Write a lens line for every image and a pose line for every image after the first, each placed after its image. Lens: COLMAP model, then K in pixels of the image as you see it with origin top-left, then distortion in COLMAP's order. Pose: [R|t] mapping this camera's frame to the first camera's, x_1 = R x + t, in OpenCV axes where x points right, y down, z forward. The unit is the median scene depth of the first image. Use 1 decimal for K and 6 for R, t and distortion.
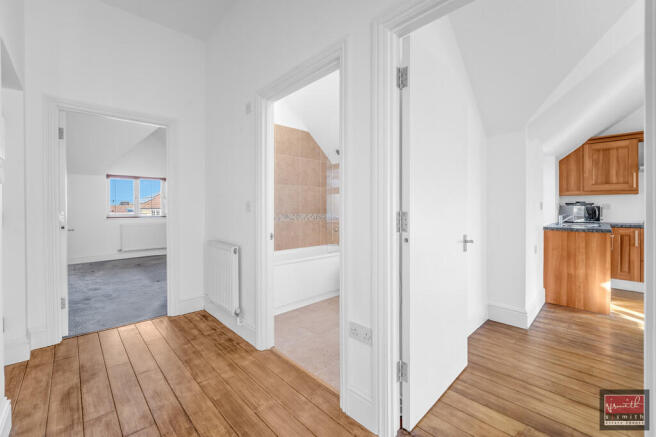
lens RADIAL K [[276.5, 0, 329.6], [0, 276.5, 208.0], [0, 0, 1]] dist [-0.002720, -0.000277]
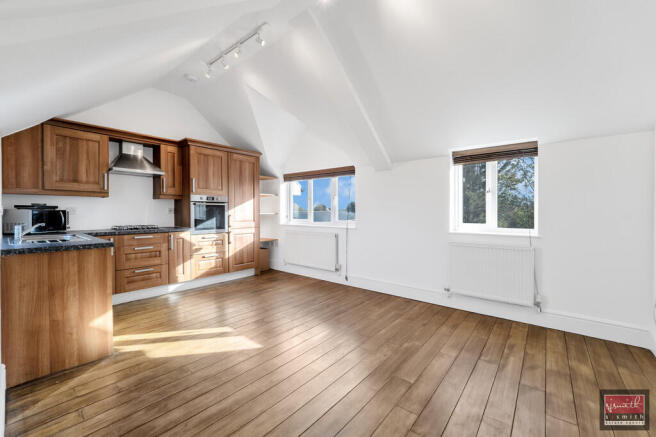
lens RADIAL K [[270.4, 0, 330.0], [0, 270.4, 214.2], [0, 0, 1]] dist [0.000036, 0.000198]
pose [[-0.085837, -0.015738, 0.996185, 0.163919], [0.000065, 0.999875, 0.015802, -0.007968], [-0.996309, 0.001421, -0.085825, 0.333821]]
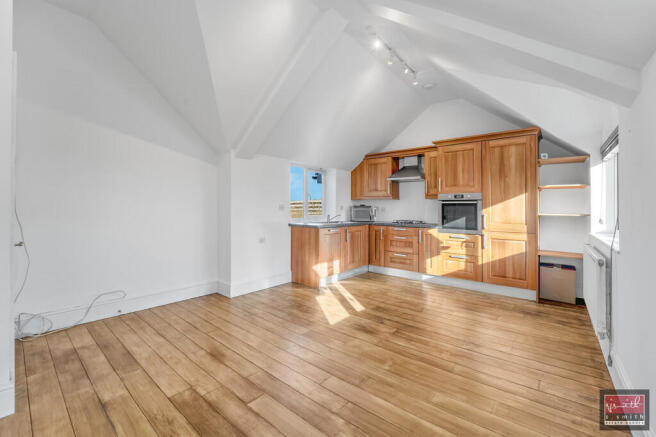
lens RADIAL K [[276.5, 0, 329.6], [0, 276.5, 208.0], [0, 0, 1]] dist [-0.002720, -0.000277]
pose [[0.996656, 0.003757, 0.081620, 0.689026], [-0.003512, 0.999989, -0.003143, -0.004561], [-0.081631, 0.002846, 0.996659, -0.261083]]
